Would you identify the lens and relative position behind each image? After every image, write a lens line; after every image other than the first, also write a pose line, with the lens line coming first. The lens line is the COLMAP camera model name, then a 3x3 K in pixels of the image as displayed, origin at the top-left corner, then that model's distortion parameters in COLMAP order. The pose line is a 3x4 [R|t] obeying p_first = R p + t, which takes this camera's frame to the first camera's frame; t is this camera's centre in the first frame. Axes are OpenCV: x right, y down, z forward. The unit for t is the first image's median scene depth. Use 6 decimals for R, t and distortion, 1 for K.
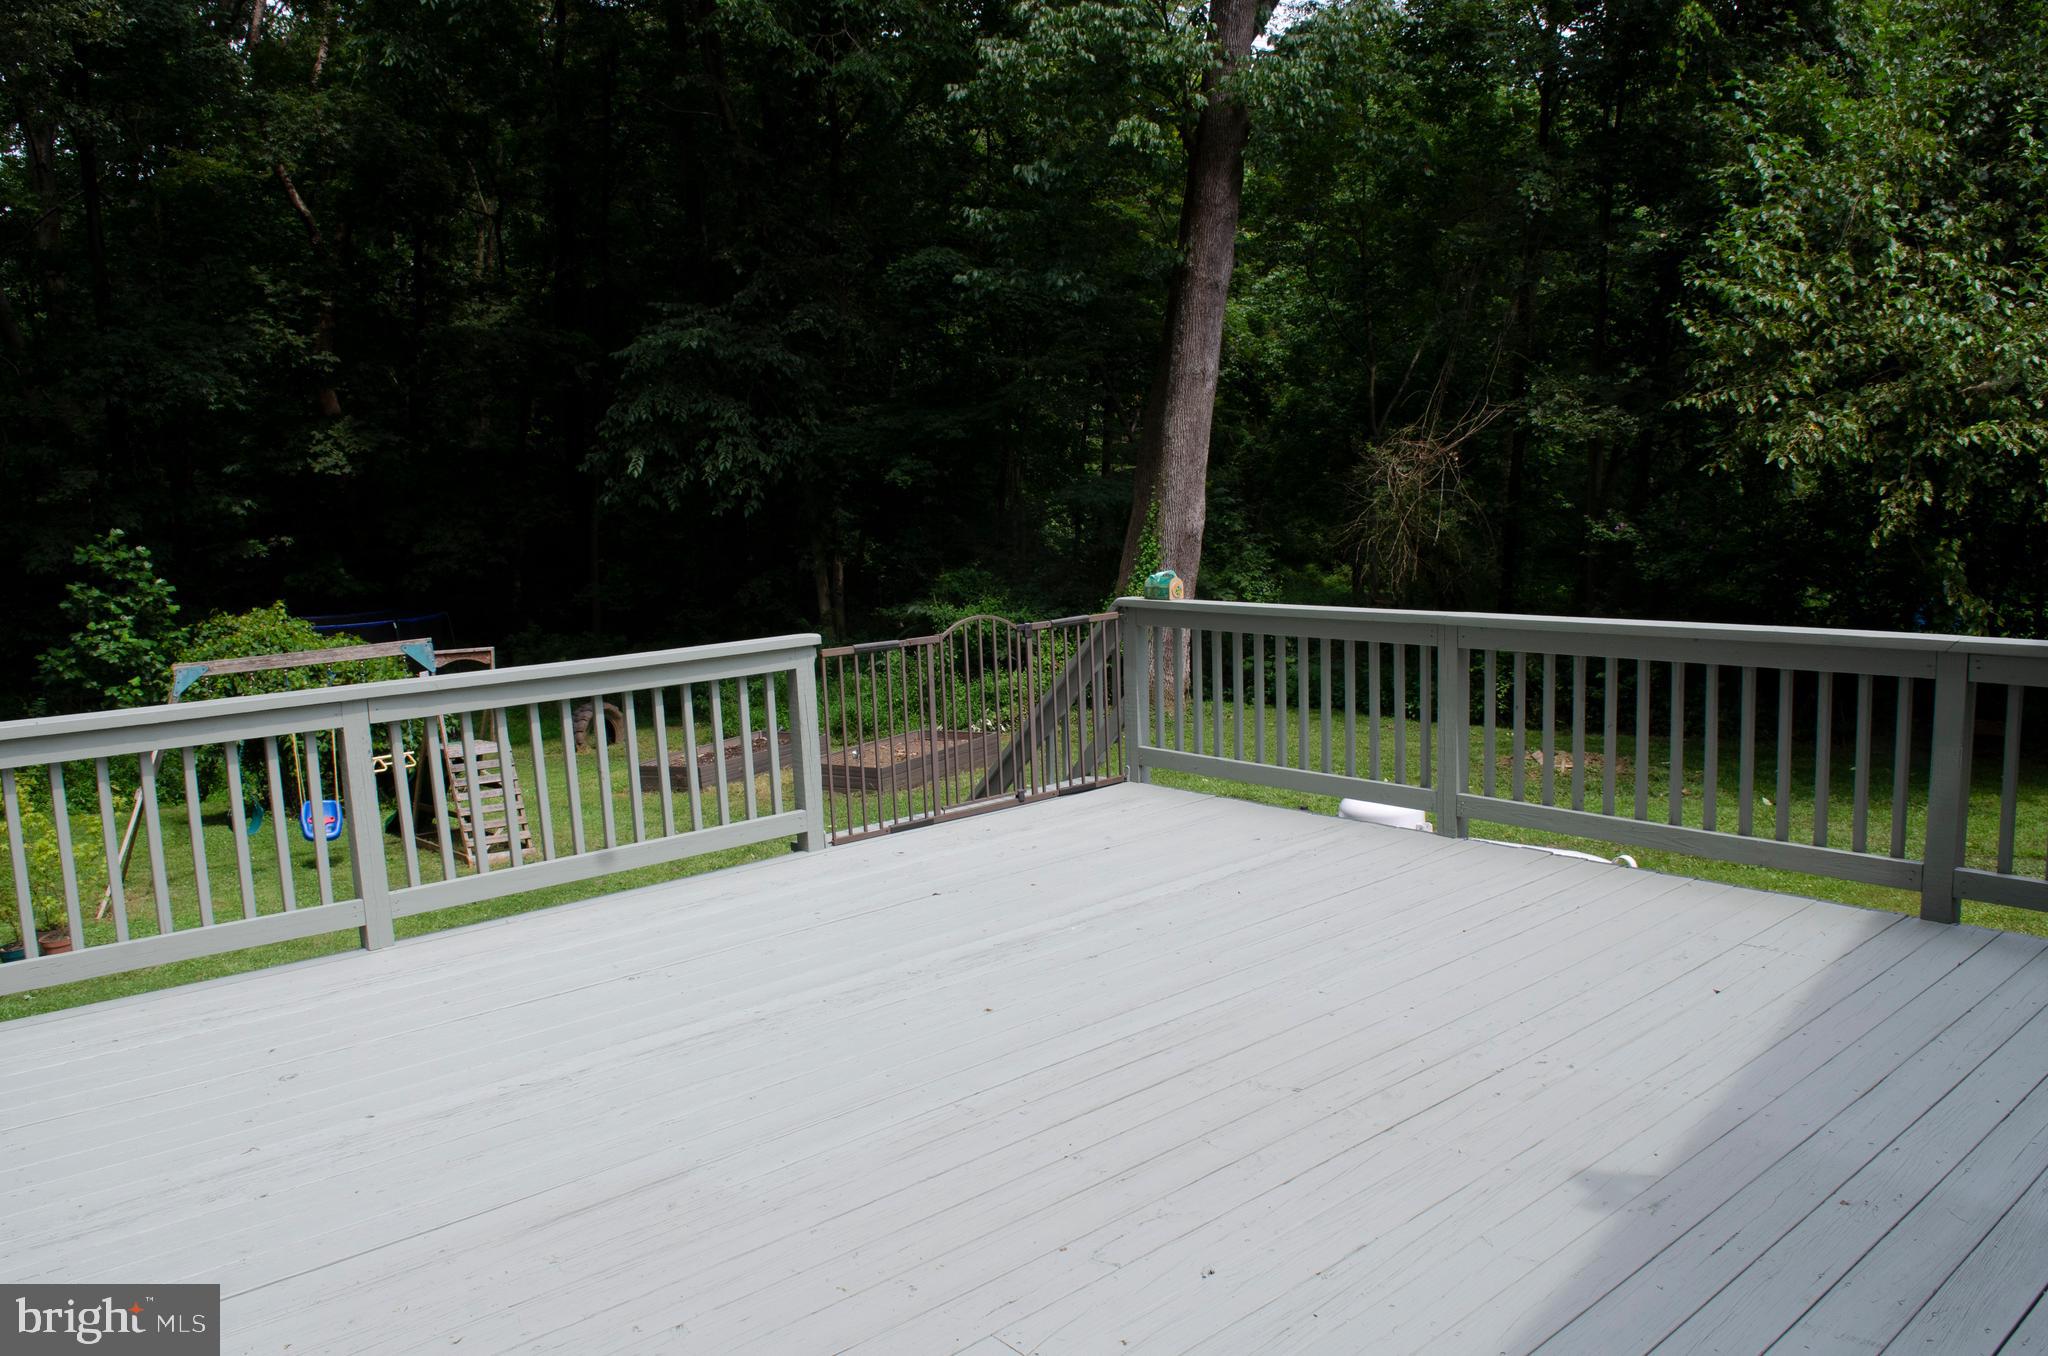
lens RADIAL K [[1537.8, 0, 1015.9], [0, 1537.8, 684.7], [0, 0, 1]] dist [-0.026017, -0.031519]
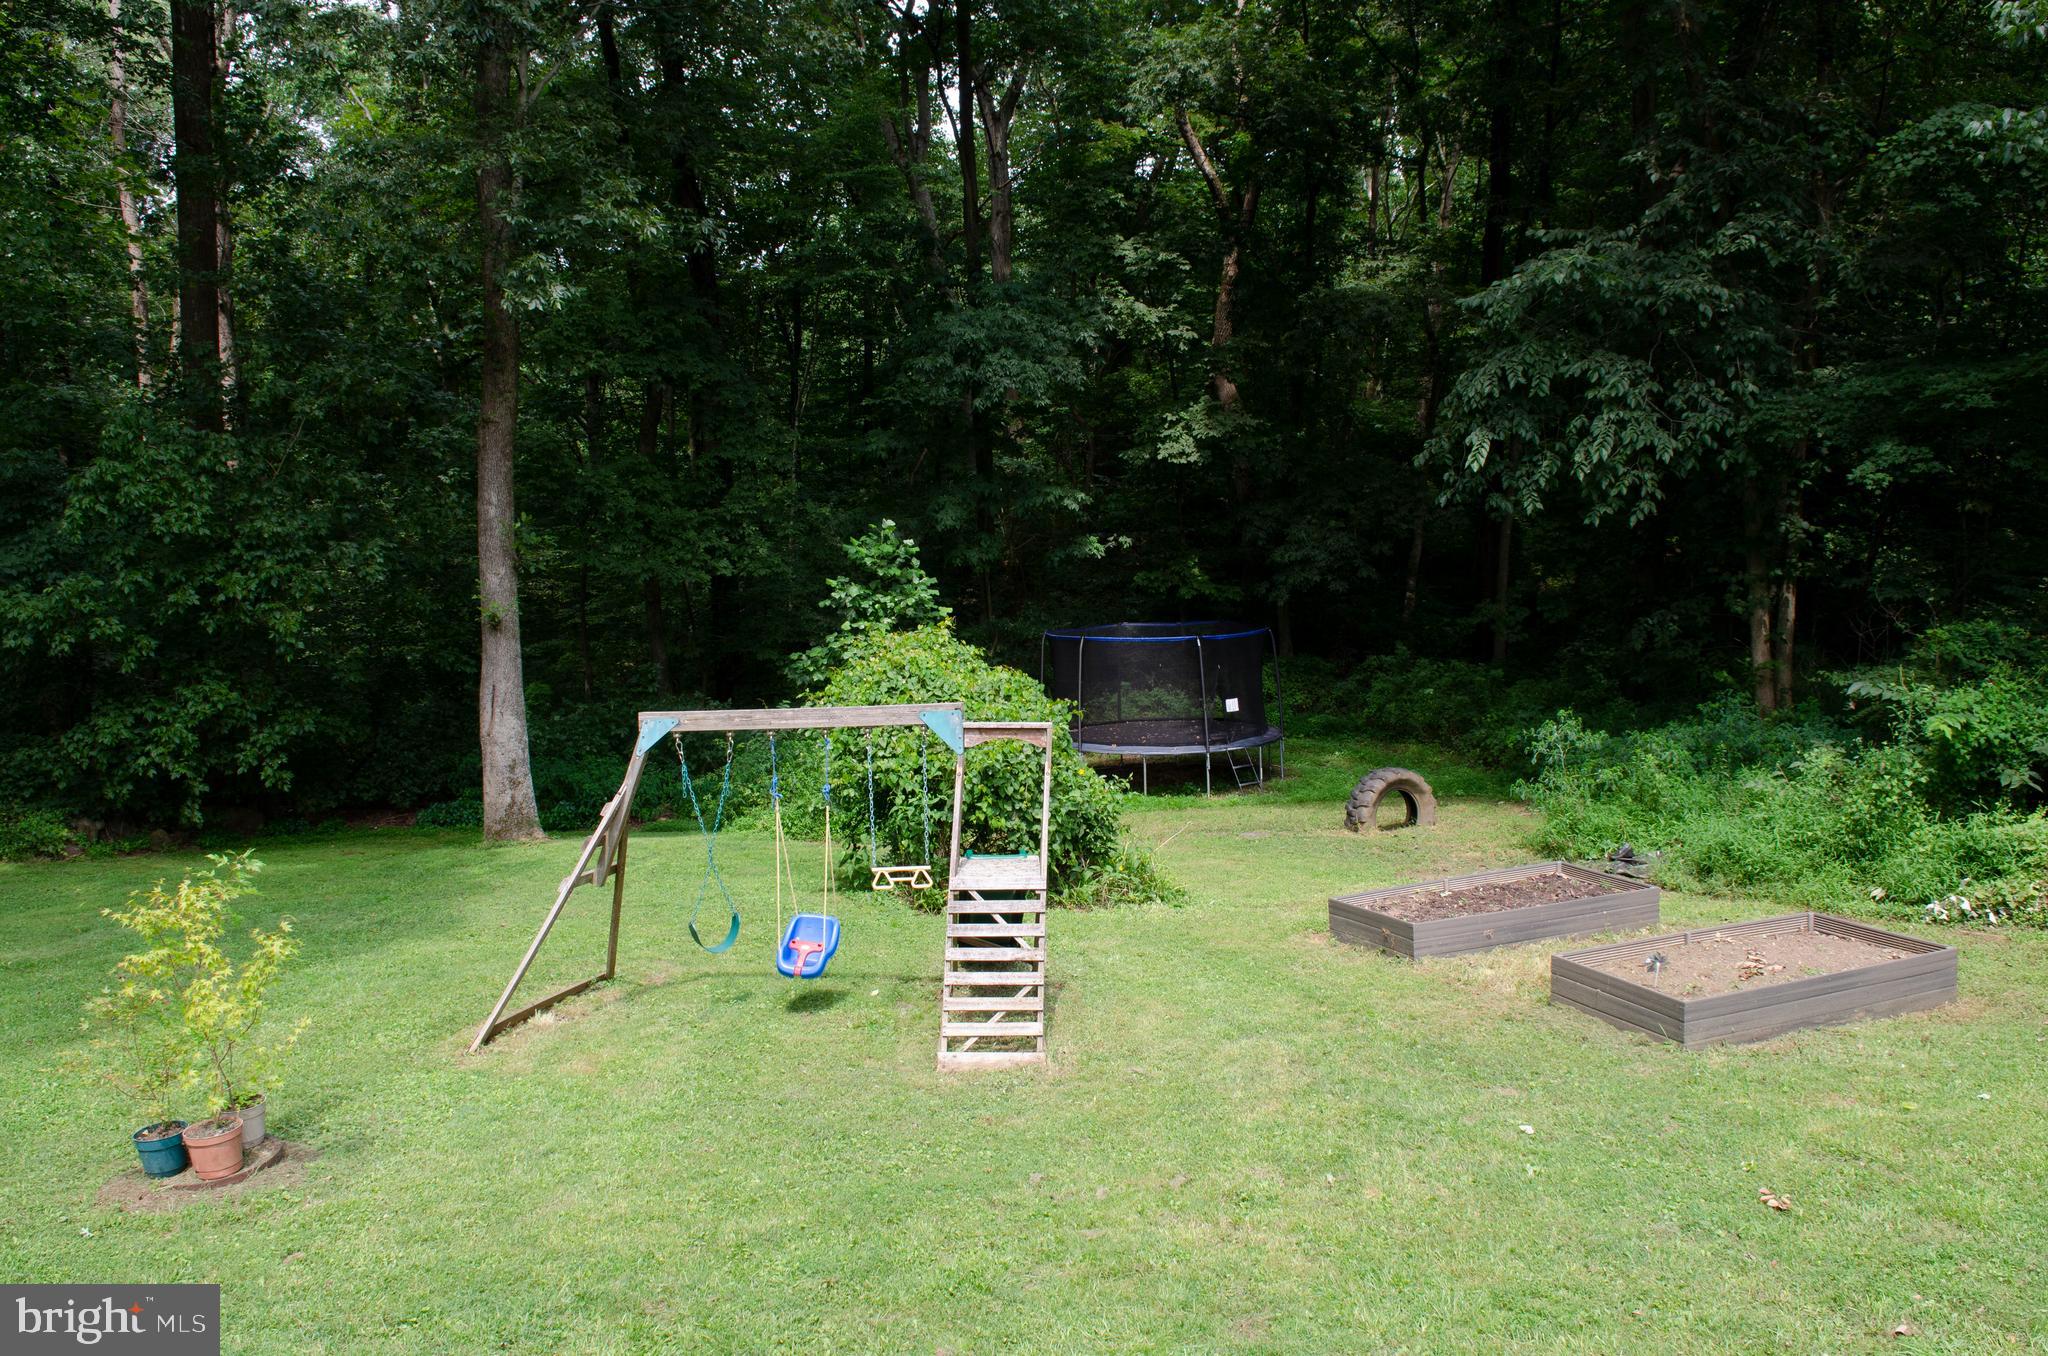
lens RADIAL K [[1598.7, 0, 969.7], [0, 1598.7, 670.3], [0, 0, 1]] dist [-0.009692, -0.060733]
pose [[0.795139, 0.078496, -0.601326, 0.025671], [-0.083947, 0.996288, 0.019049, -0.032526], [0.600589, 0.035333, 0.798777, 0.246105]]
